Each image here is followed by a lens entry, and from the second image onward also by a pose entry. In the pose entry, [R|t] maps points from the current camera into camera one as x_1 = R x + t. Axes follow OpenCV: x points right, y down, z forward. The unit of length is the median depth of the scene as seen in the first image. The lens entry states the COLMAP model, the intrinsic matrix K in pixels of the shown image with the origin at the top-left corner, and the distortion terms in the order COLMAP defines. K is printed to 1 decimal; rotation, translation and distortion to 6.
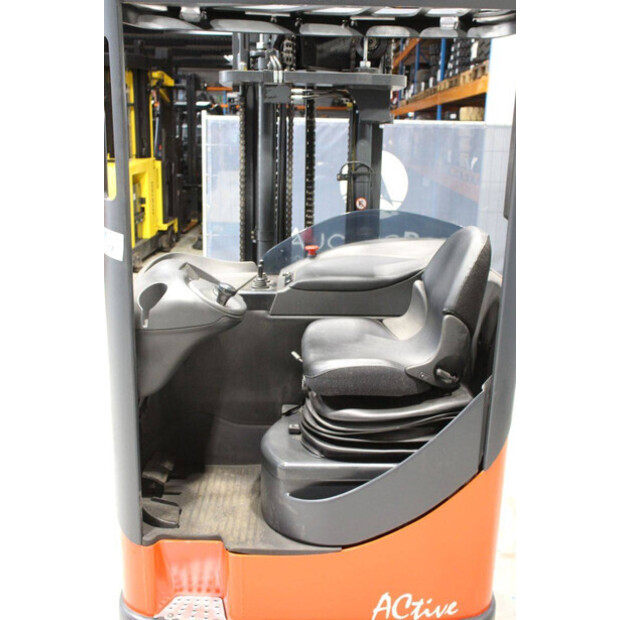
lens RADIAL K [[684.1, 0, 314.5], [0, 684.1, 314.9], [0, 0, 1]] dist [-0.005379, 0.000000]
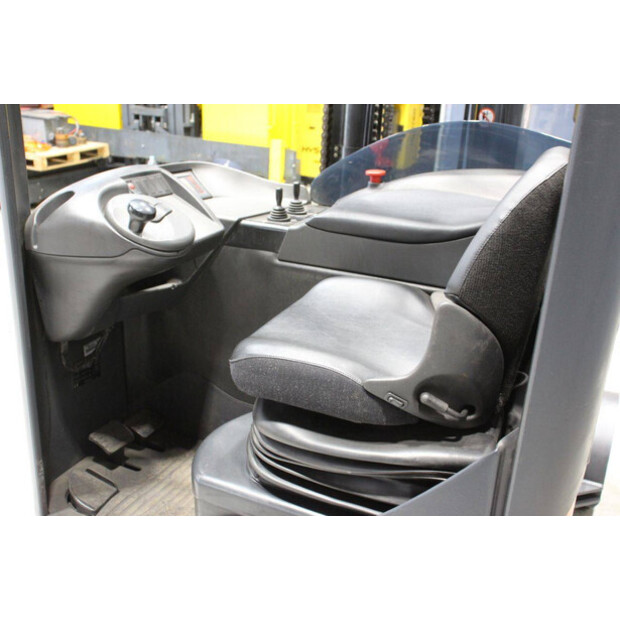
lens RADIAL K [[681.1, 0, 313.9], [0, 681.1, 312.7], [0, 0, 1]] dist [-0.011710, 0.000000]
pose [[0.897333, 0.173737, -0.405721, 0.271329], [-0.139751, 0.983810, 0.112196, -0.031043], [0.418645, -0.043977, 0.907084, 0.391234]]
